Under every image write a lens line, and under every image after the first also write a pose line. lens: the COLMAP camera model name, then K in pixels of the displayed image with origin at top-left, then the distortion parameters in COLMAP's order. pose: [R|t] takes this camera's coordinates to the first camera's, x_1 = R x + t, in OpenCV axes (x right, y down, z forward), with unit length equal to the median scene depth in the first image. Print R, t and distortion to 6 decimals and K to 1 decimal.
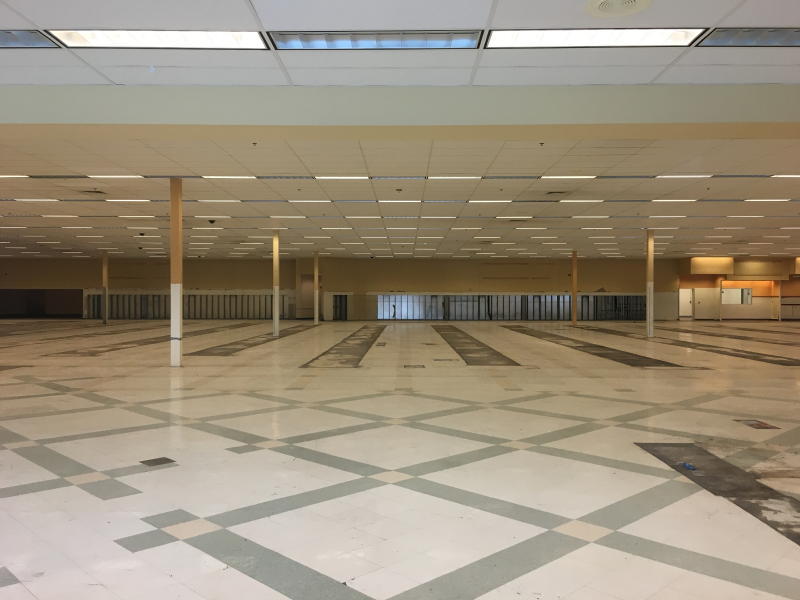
lens RADIAL K [[672.2, 0, 387.2], [0, 672.2, 299.4], [0, 0, 1]] dist [0.072363, -0.125051]
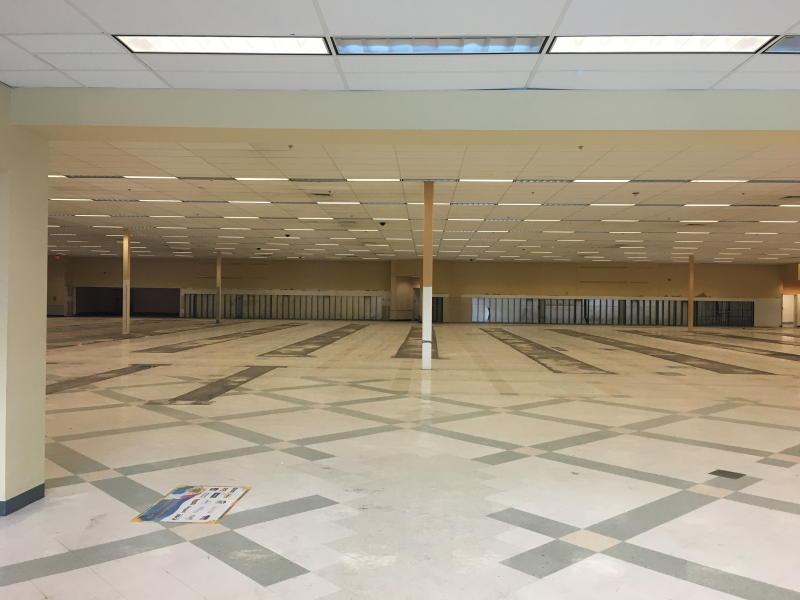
lens RADIAL K [[672.5, 0, 377.5], [0, 672.5, 273.3], [0, 0, 1]] dist [0.068802, -0.142988]
pose [[0.999473, 0.010604, -0.030681, -0.122090], [-0.011846, 0.999106, -0.040585, -0.000050], [0.030223, 0.040928, 0.998705, 0.000832]]
